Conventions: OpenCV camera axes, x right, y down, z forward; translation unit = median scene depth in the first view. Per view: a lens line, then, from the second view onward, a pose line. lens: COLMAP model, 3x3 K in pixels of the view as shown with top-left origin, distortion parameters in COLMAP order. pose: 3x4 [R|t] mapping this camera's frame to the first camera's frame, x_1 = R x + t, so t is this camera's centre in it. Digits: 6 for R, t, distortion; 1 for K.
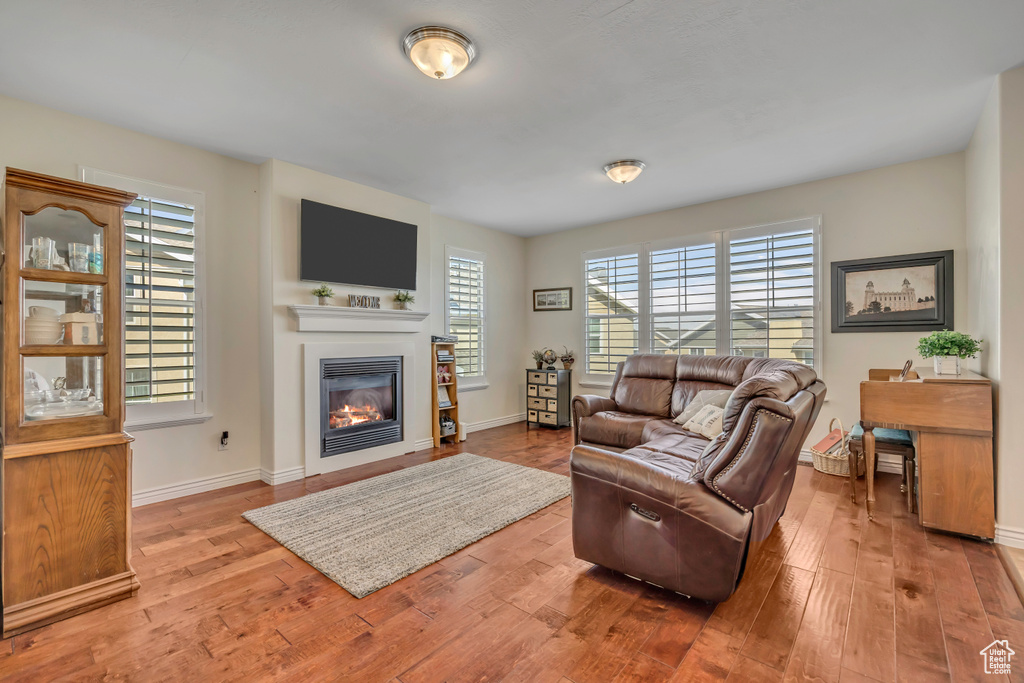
lens RADIAL K [[444.9, 0, 512.0], [0, 444.9, 341.5], [0, 0, 1]] dist [-0.003679, -0.000268]
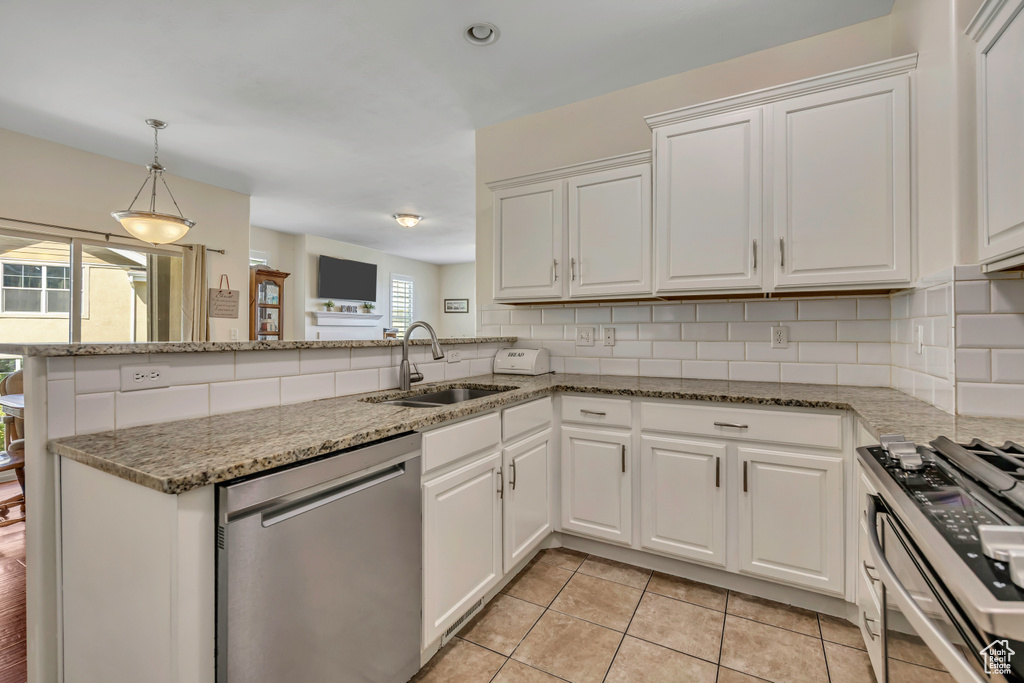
lens RADIAL K [[444.9, 0, 512.0], [0, 444.9, 341.5], [0, 0, 1]] dist [-0.003679, -0.000268]
pose [[0.980605, 0.002299, 0.195980, -0.036071], [-0.005811, 0.999833, 0.017348, 0.006189], [-0.195907, -0.018150, 0.980454, -0.816783]]
